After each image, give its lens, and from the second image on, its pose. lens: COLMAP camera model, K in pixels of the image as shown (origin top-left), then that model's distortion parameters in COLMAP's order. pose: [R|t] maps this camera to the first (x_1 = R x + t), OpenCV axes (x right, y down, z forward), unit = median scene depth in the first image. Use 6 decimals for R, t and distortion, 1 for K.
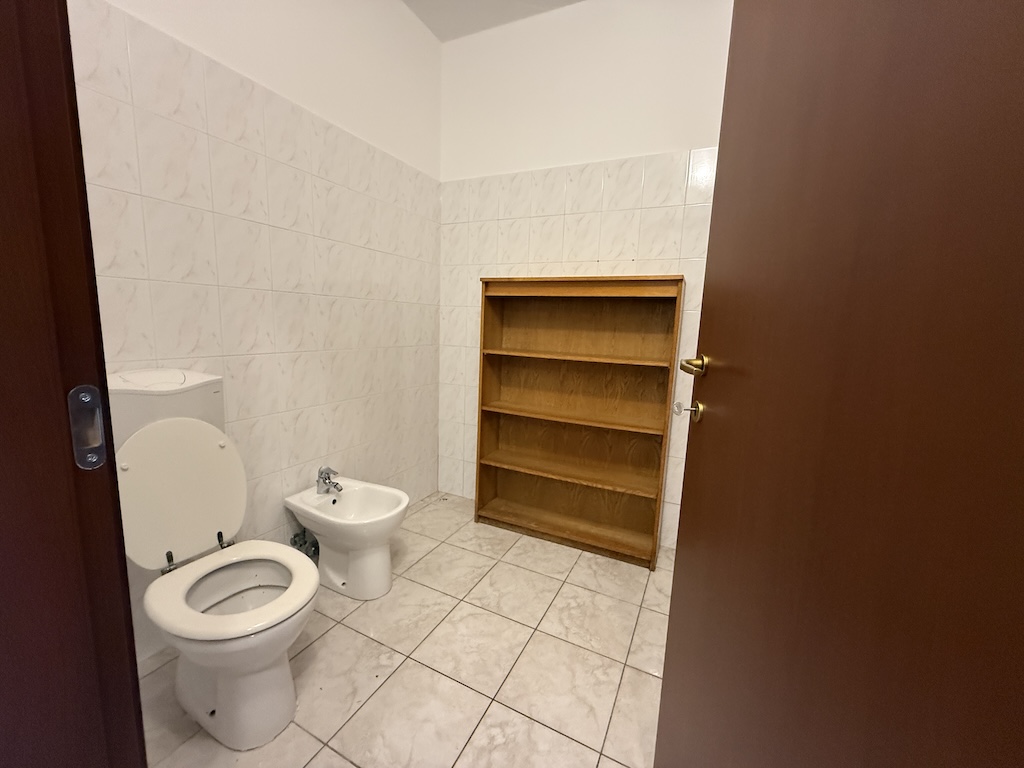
lens RADIAL K [[414.5, 0, 506.3], [0, 414.5, 384.1], [0, 0, 1]] dist [0.001012, -0.000763]
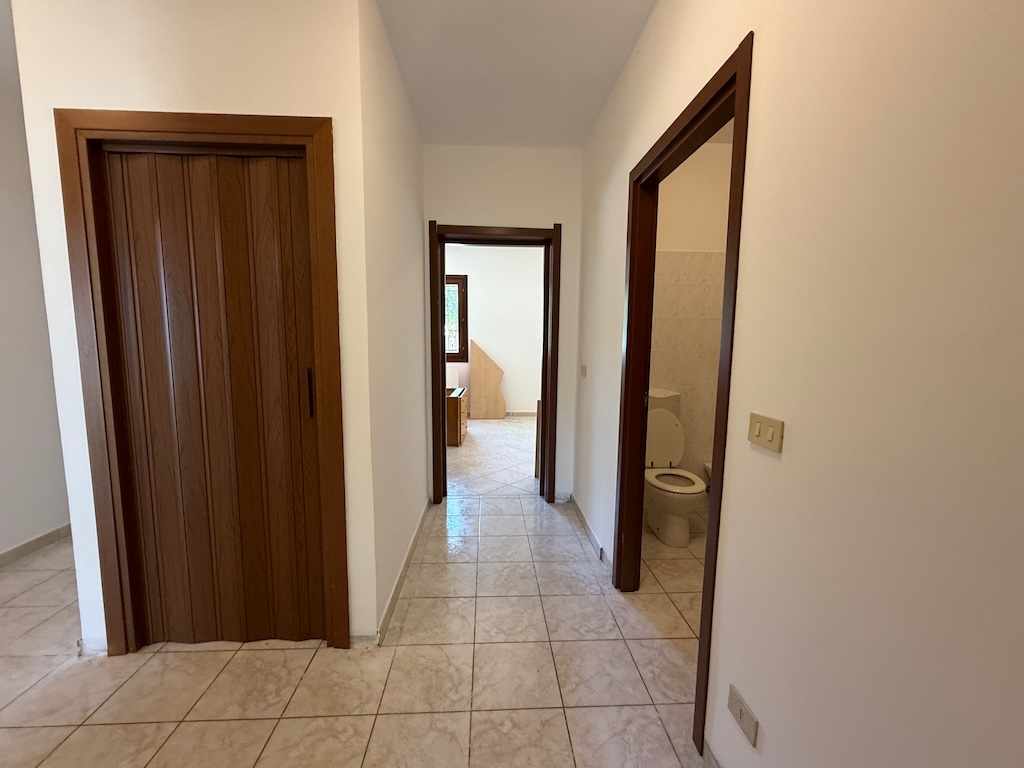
lens RADIAL K [[414.5, 0, 514.6], [0, 414.5, 388.4], [0, 0, 1]] dist [0.001012, -0.000763]
pose [[0.513221, 0.066283, -0.855693, 0.751743], [-0.121518, 0.992581, 0.004003, 0.054169], [0.849610, 0.101928, 0.517468, -0.900094]]
